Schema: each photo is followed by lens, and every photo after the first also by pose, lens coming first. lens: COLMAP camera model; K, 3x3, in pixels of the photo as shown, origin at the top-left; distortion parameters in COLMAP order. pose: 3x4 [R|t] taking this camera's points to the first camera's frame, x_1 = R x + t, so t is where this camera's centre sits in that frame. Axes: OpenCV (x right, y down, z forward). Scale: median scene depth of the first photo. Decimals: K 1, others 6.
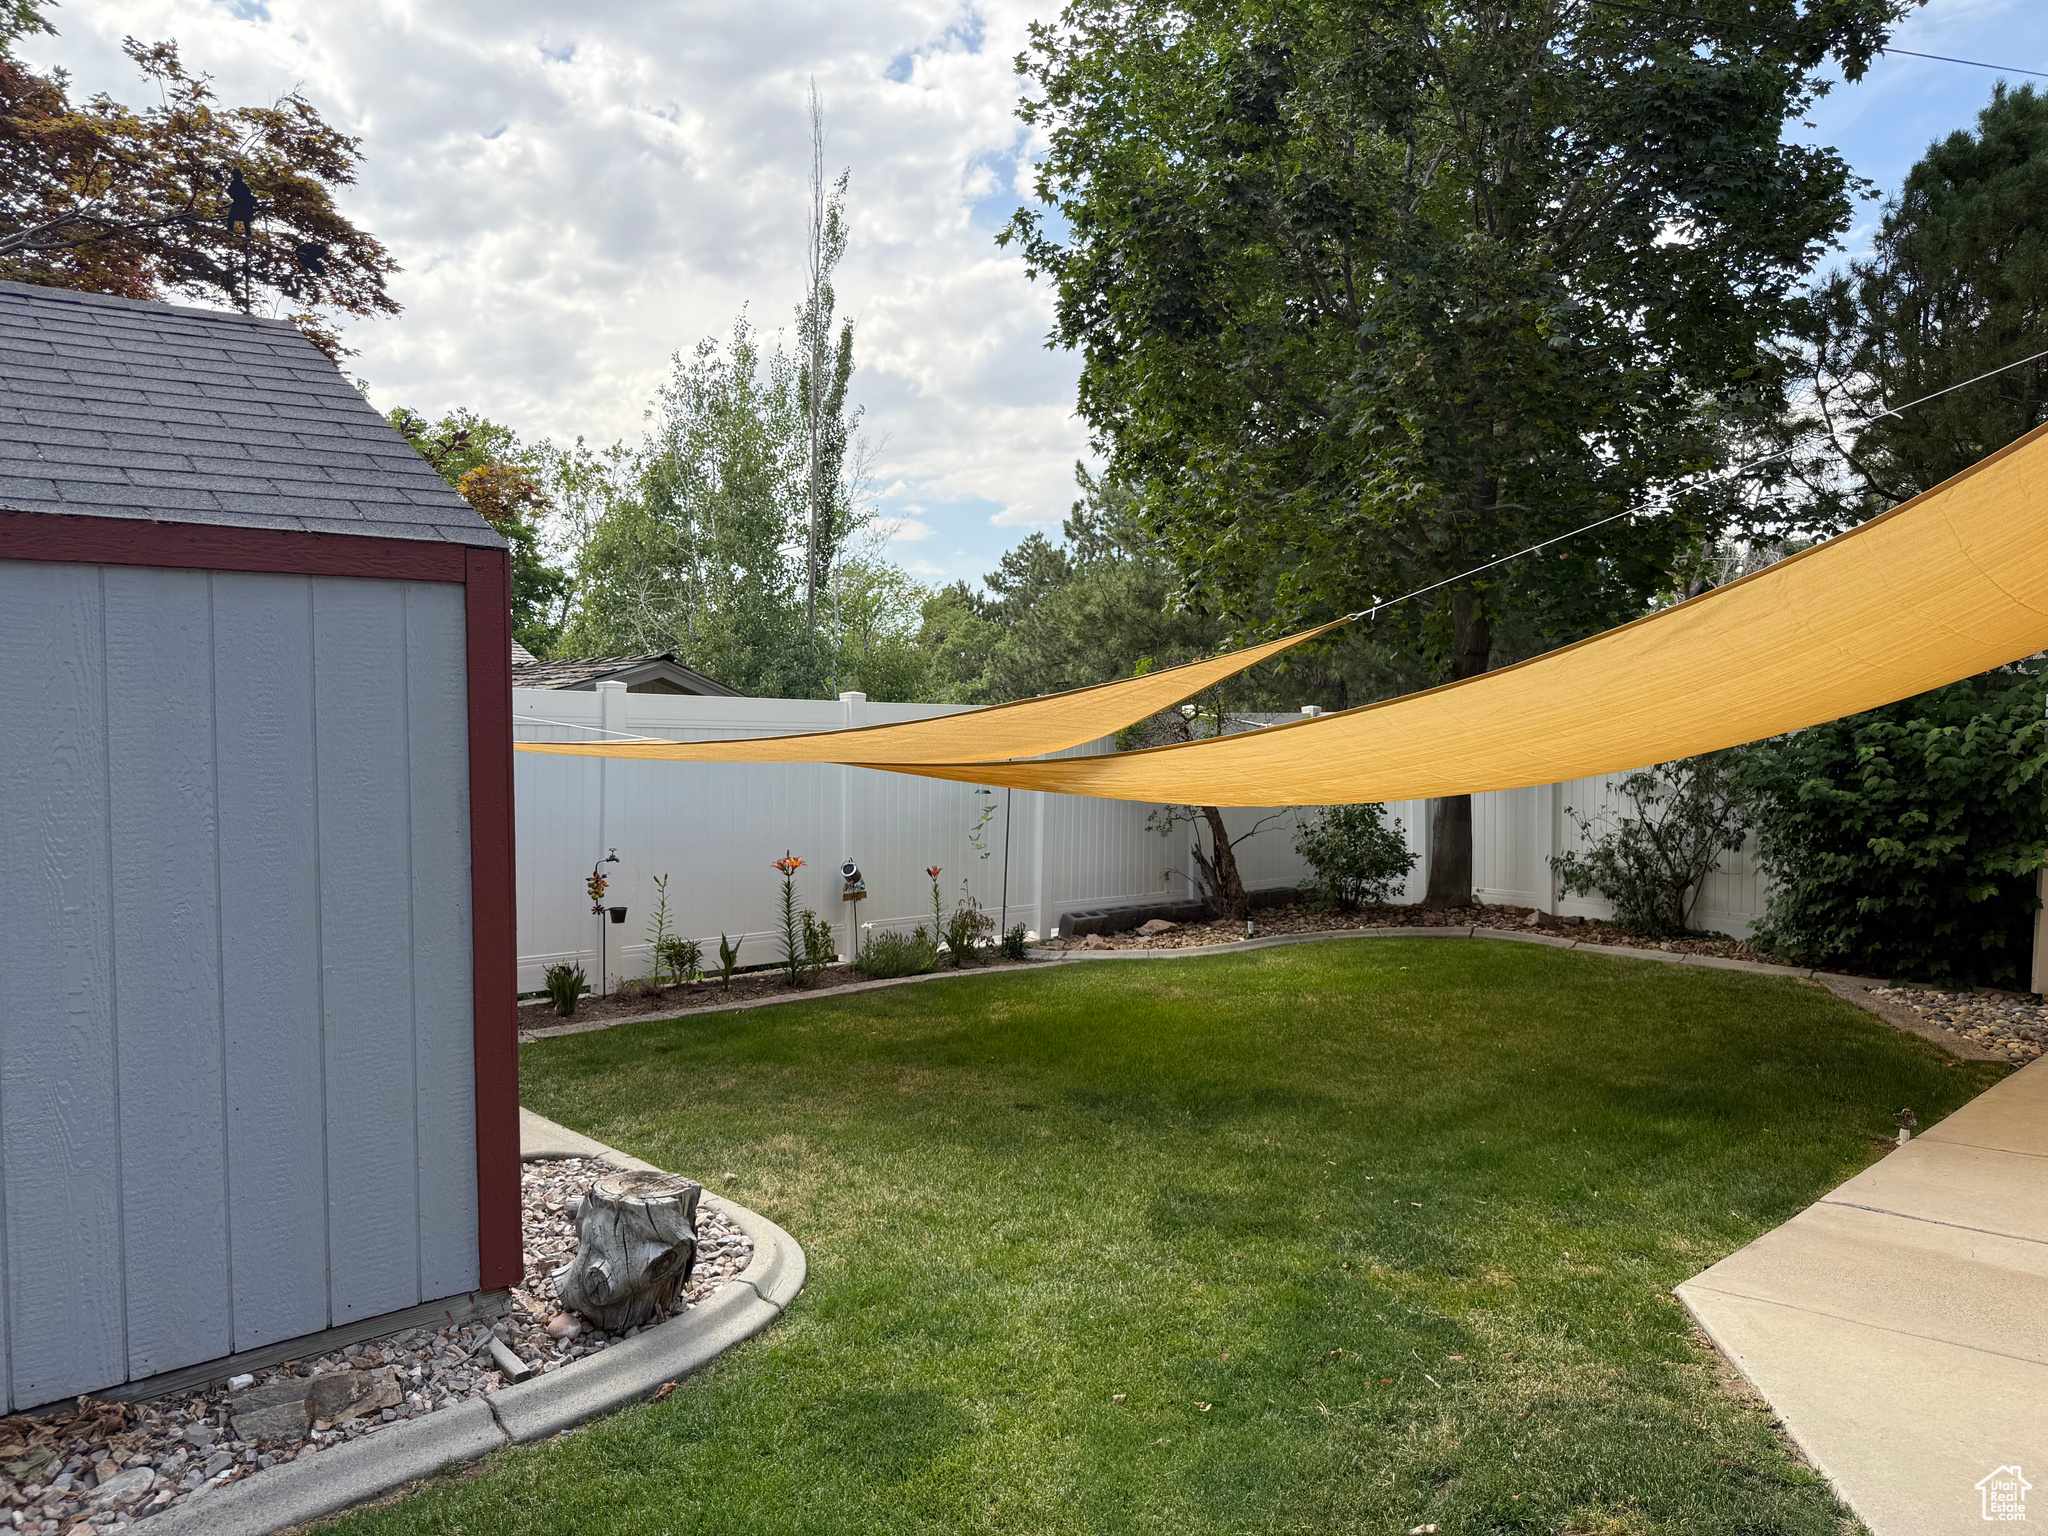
lens RADIAL K [[1431.2, 0, 1032.3], [0, 1431.2, 769.5], [0, 0, 1]] dist [0.073172, -0.103803]
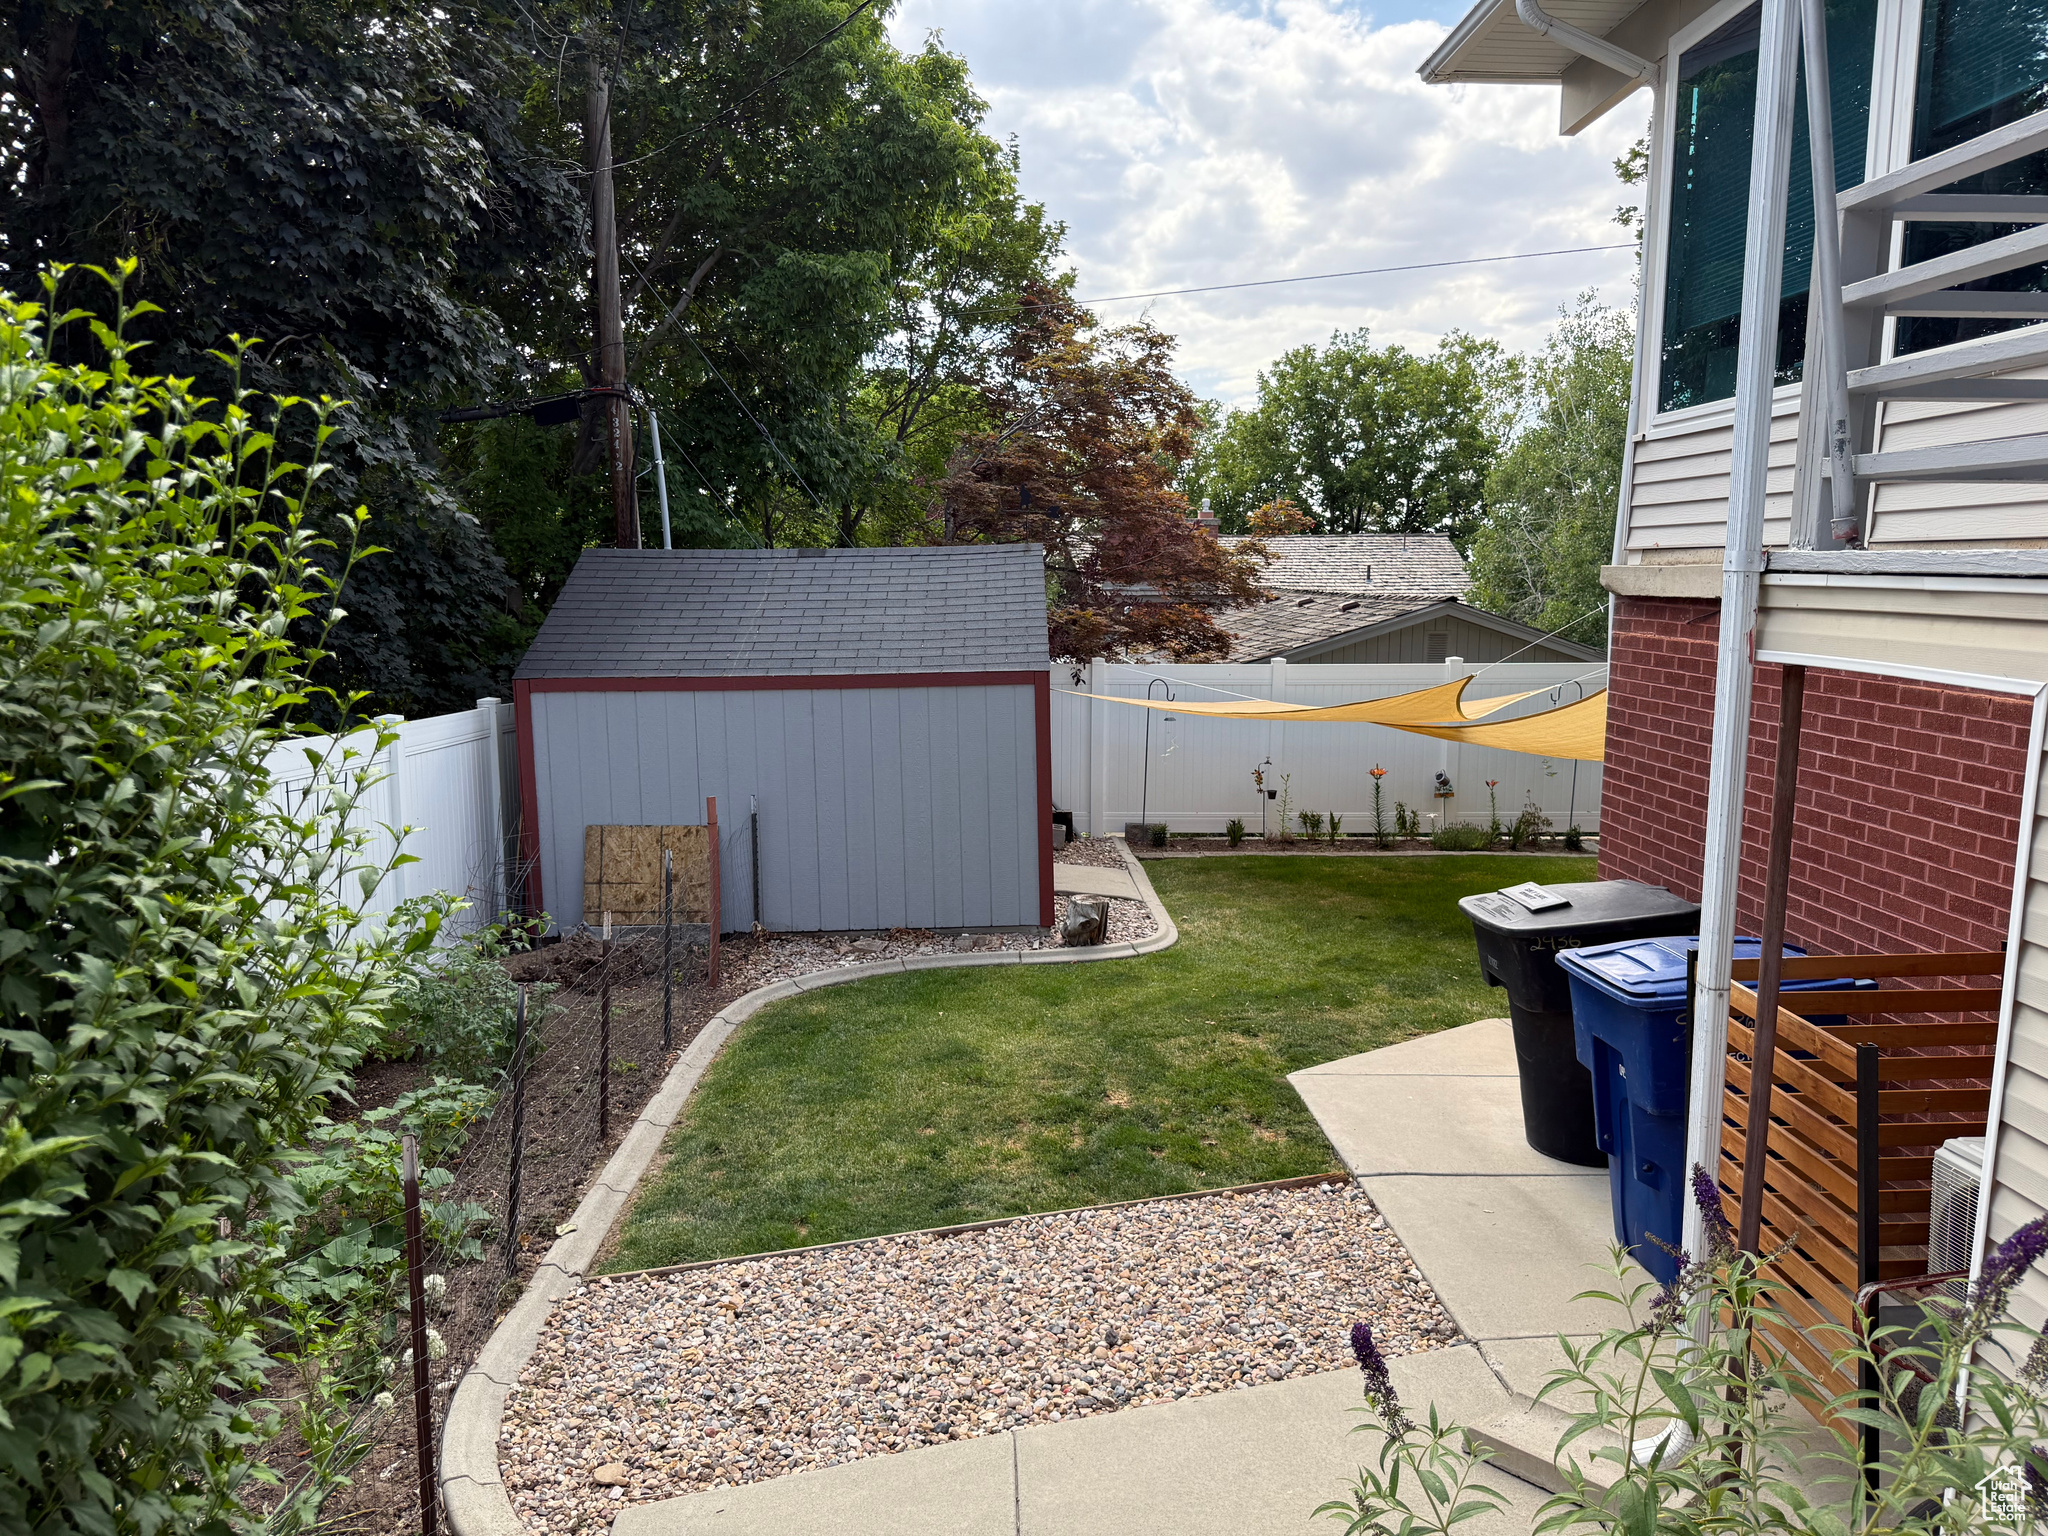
lens RADIAL K [[1431.2, 0, 1032.3], [0, 1431.2, 769.5], [0, 0, 1]] dist [0.073172, -0.103803]
pose [[0.757609, 0.076869, -0.648167, 1.279458], [-0.012312, 0.994547, 0.103557, -0.218535], [0.652593, -0.070475, 0.754424, -1.023153]]
